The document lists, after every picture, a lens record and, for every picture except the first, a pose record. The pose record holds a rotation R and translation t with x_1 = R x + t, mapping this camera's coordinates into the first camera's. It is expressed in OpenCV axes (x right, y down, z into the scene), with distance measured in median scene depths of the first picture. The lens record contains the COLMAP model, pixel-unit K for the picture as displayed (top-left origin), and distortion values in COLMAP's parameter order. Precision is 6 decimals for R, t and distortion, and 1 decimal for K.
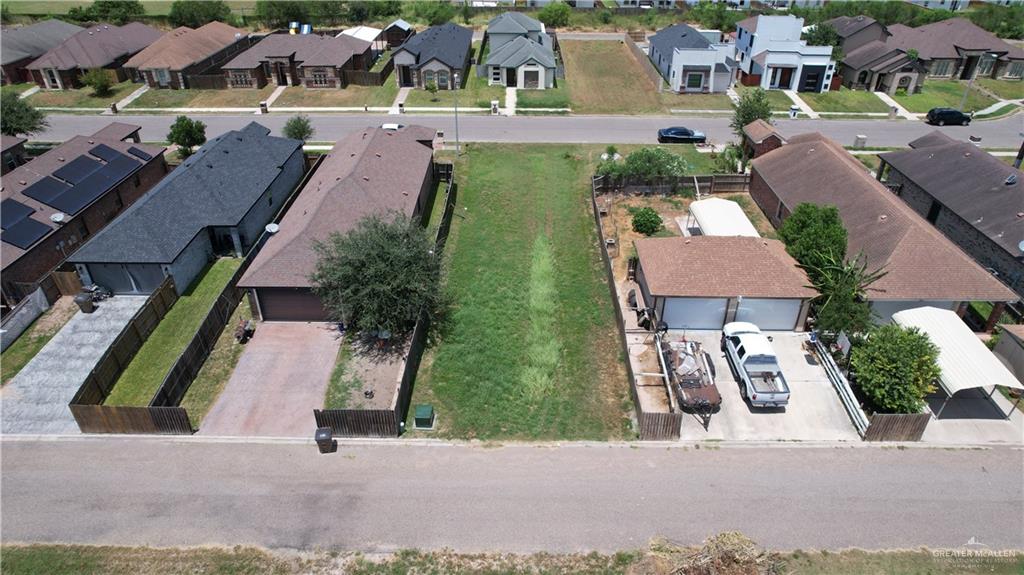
lens RADIAL K [[655.8, 0, 514.6], [0, 655.8, 290.2], [0, 0, 1]] dist [-0.074801, 0.073913]
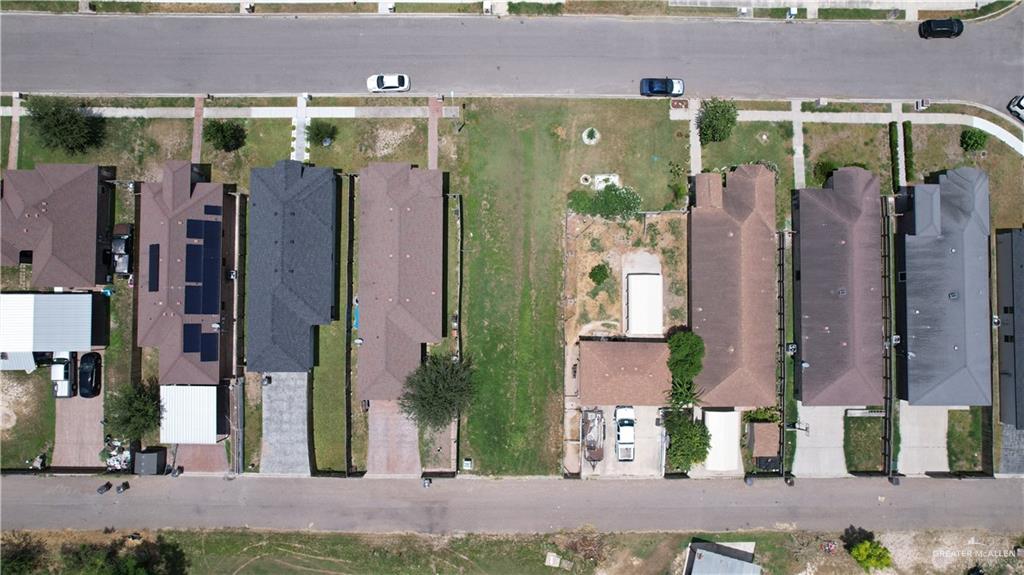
lens RADIAL K [[655.8, 0, 514.6], [0, 655.8, 290.2], [0, 0, 1]] dist [-0.074801, 0.073913]
pose [[0.999955, -0.001803, 0.009332, 0.001669], [-0.006708, 0.561749, 0.827281, -1.601905], [-0.006734, -0.827306, 0.561711, 0.198171]]
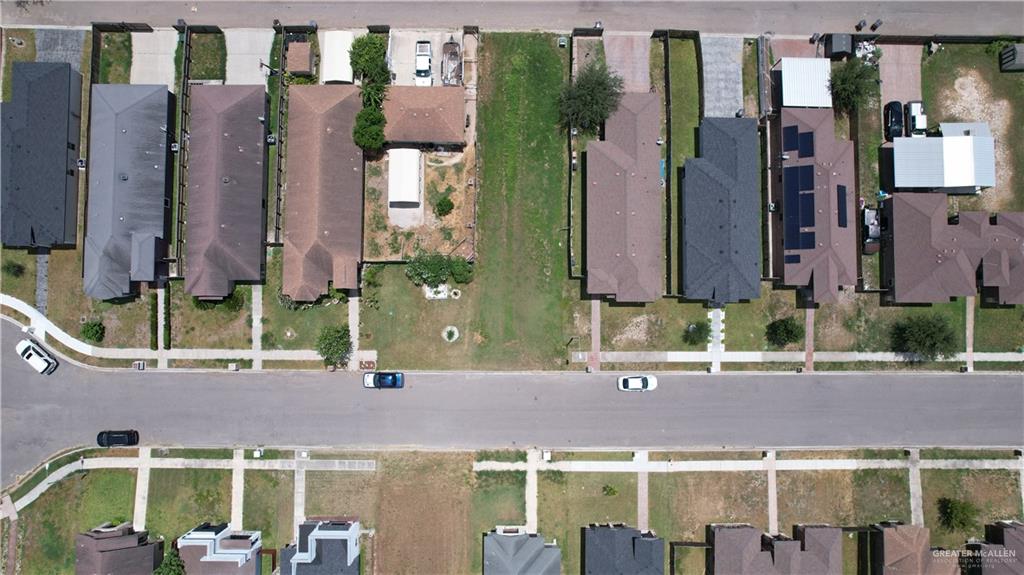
lens RADIAL K [[655.8, 0, 514.6], [0, 655.8, 290.2], [0, 0, 1]] dist [-0.074801, 0.073913]
pose [[-0.999849, 0.000012, -0.017364, 0.074135], [-0.015115, -0.492785, 0.870020, -2.001913], [-0.008546, 0.870151, 0.492710, 0.486365]]
